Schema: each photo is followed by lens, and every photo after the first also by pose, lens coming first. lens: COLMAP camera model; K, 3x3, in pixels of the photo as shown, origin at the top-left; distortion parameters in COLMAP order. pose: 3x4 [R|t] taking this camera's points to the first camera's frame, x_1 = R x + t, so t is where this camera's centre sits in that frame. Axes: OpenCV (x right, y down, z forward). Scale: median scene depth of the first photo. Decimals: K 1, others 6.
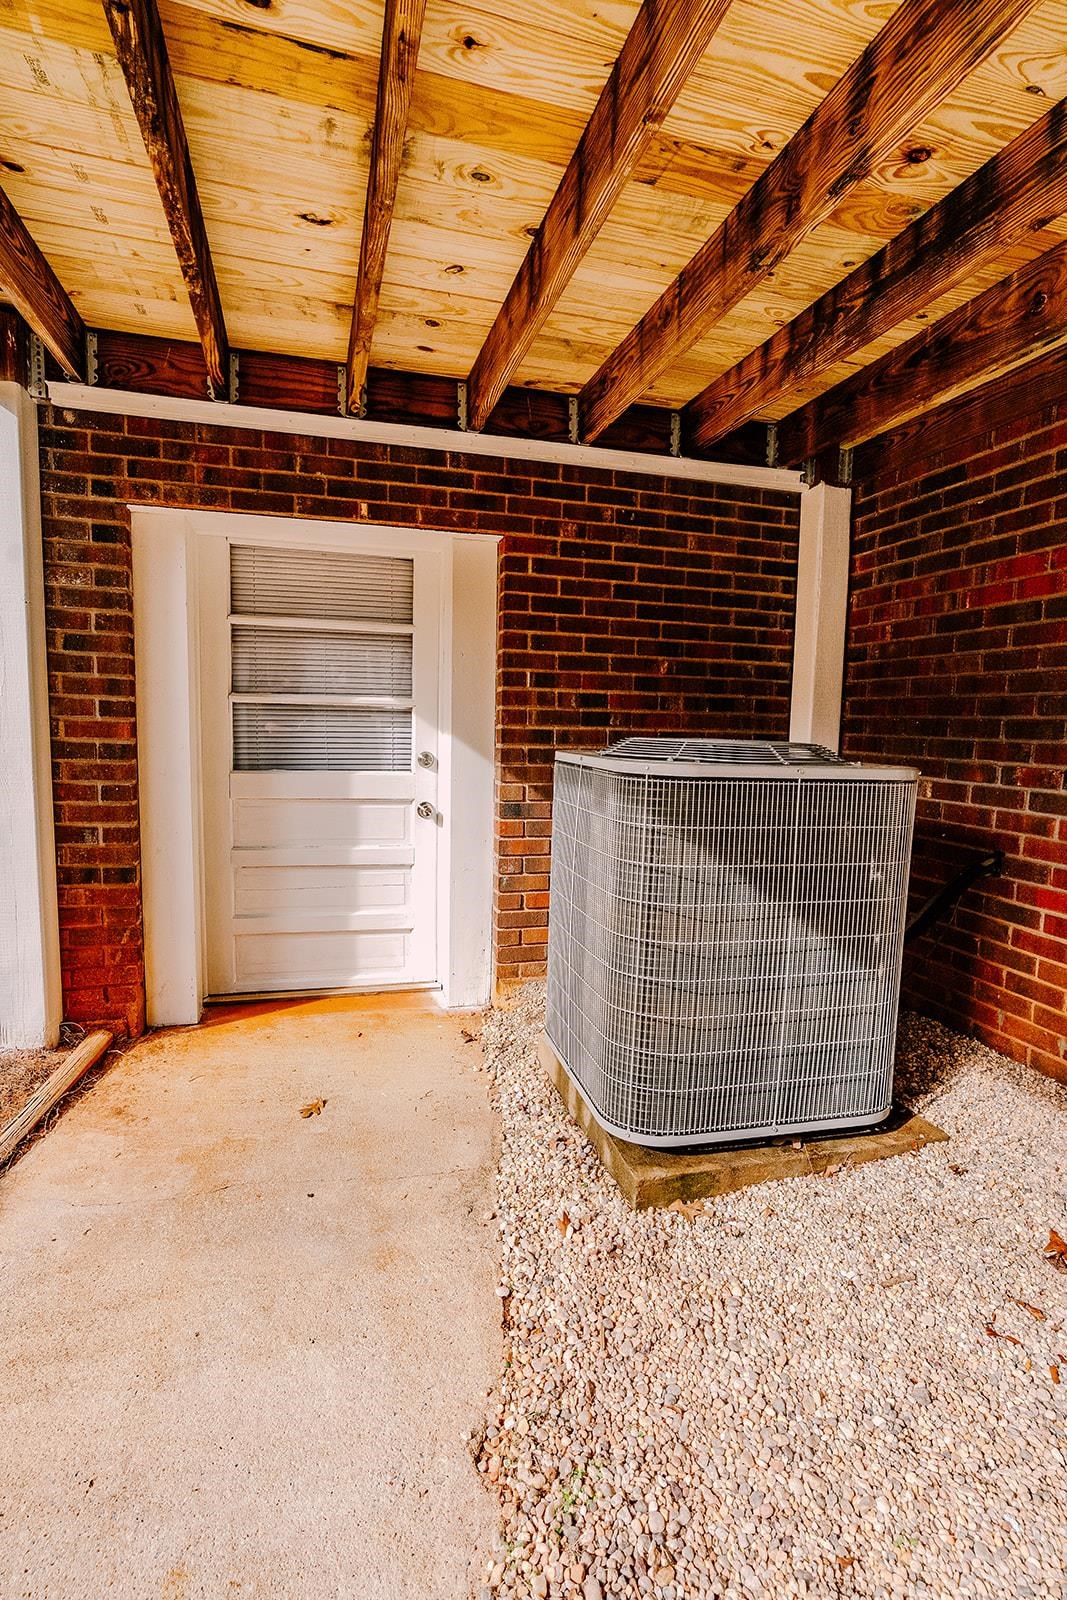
lens RADIAL K [[776.1, 0, 533.5], [0, 776.1, 800.0], [0, 0, 1]] dist [-0.001474, -0.000082]
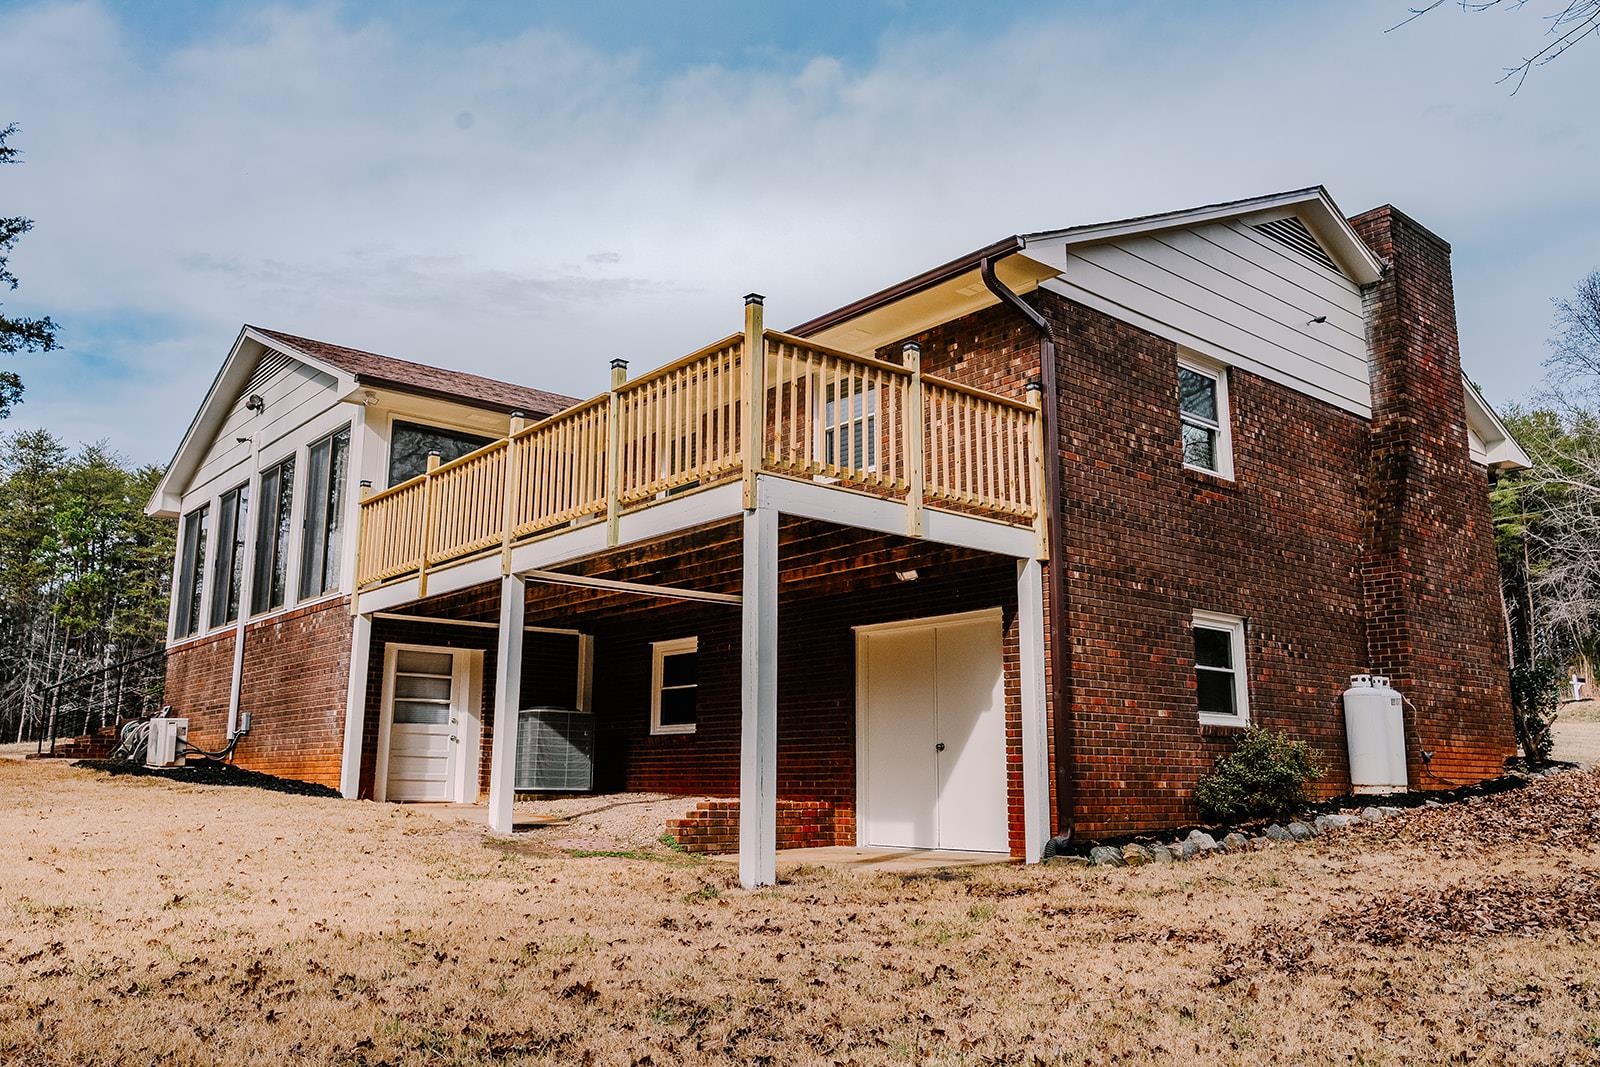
lens RADIAL K [[1225.3, 0, 800.0], [0, 1225.3, 533.5], [0, 0, 1]] dist [0.004487, 0.004795]
pose [[0.910597, 0.063120, 0.408447, -0.897735], [0.060090, 0.957548, -0.281943, 0.663593], [-0.408904, 0.281280, 0.868147, -3.810609]]
